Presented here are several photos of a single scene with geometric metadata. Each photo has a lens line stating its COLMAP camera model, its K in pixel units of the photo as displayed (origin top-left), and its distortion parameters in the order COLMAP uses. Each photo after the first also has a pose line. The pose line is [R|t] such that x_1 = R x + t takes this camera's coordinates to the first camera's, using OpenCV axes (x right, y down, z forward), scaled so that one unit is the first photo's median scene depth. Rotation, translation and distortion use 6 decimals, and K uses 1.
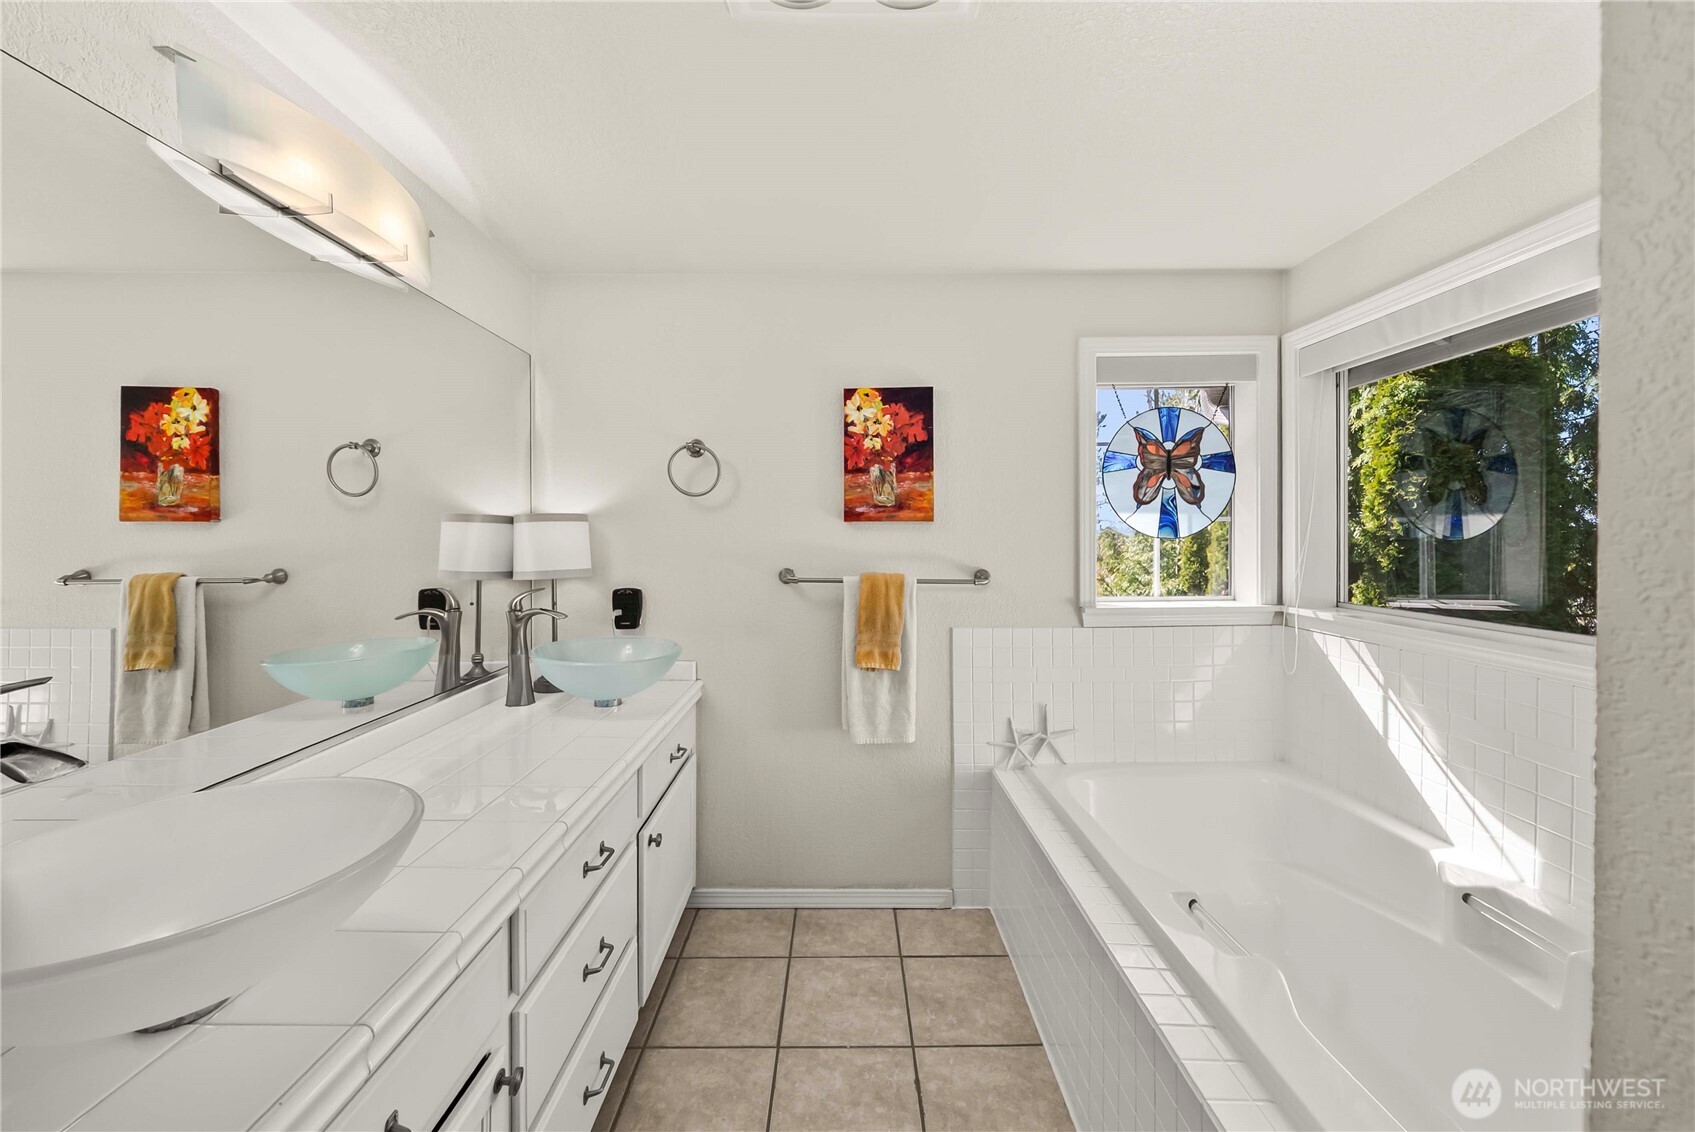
lens RADIAL K [[680.5, 0, 843.1], [0, 680.5, 532.8], [0, 0, 1]] dist [-0.002741, 0.000166]
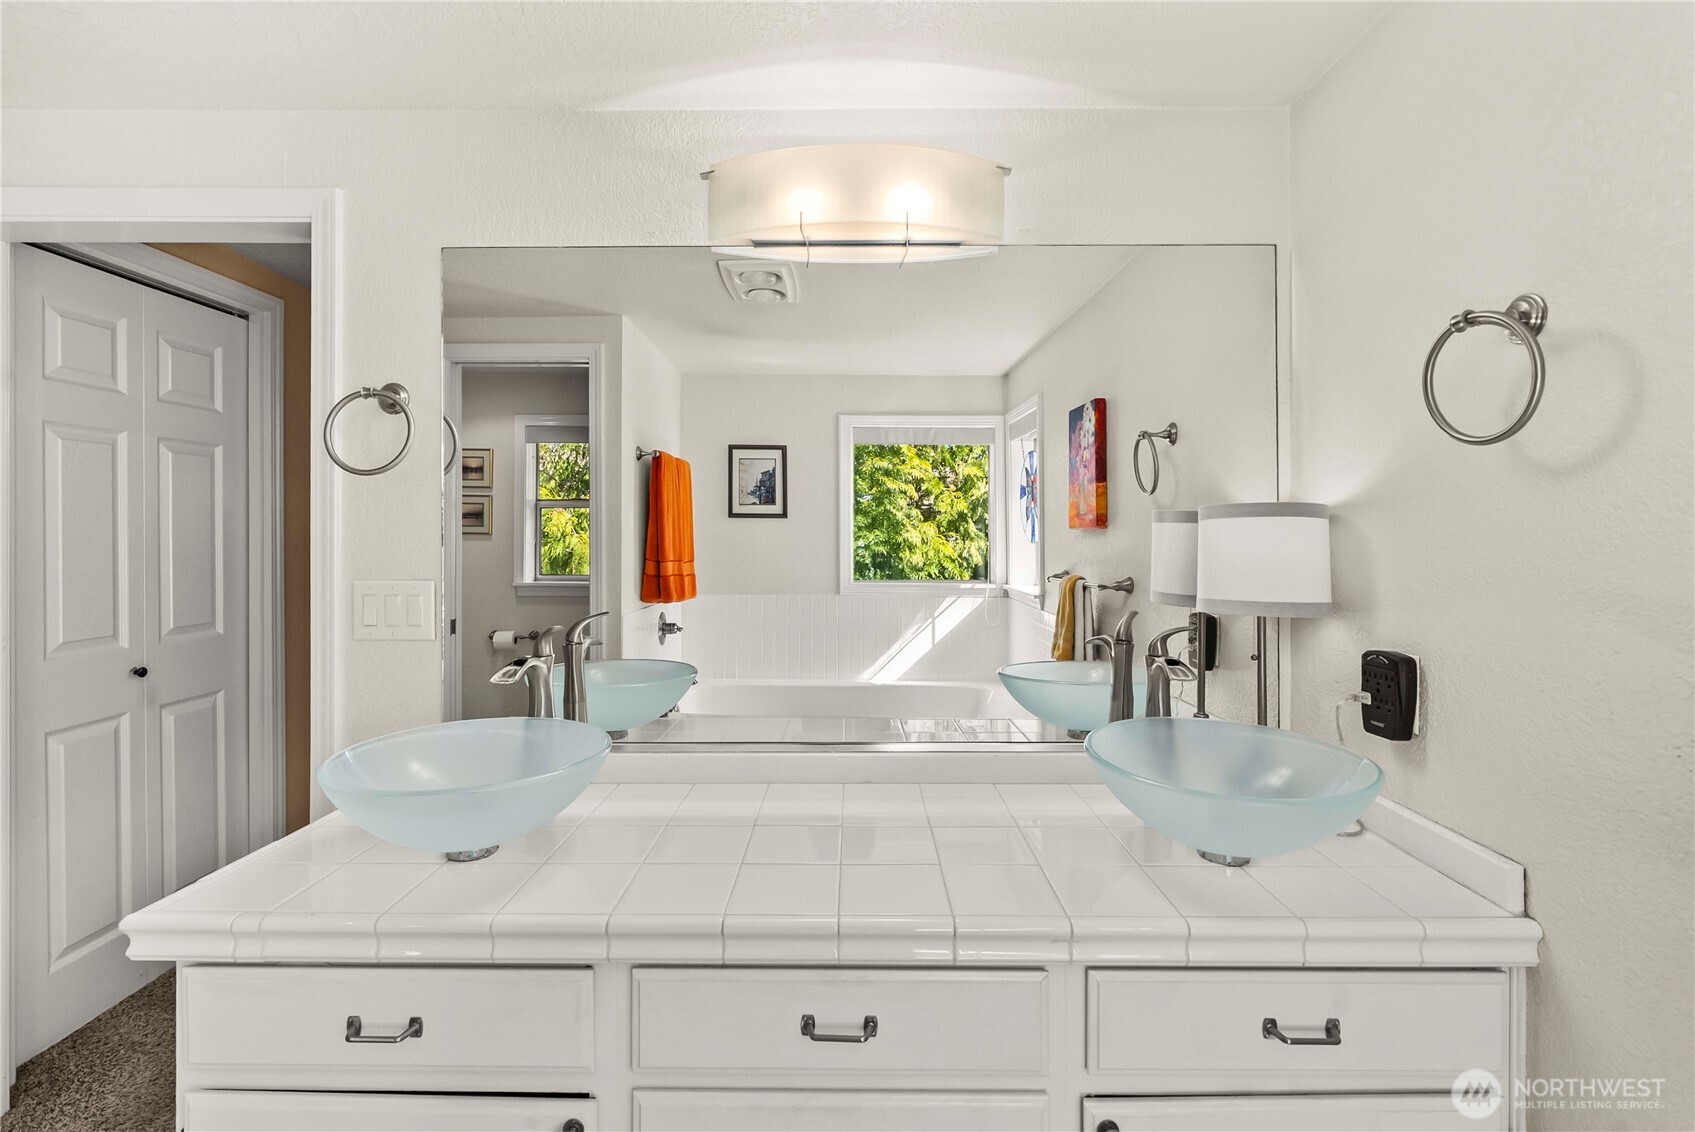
lens RADIAL K [[758.8, 0, 843.1], [0, 758.8, 528.4], [0, 0, 1]] dist [-0.000833, -0.000352]
pose [[-0.011133, -0.013657, -0.999845, 0.228394], [-0.000360, 0.999907, -0.013654, 0.000463], [0.999938, 0.000208, -0.011137, 0.622429]]
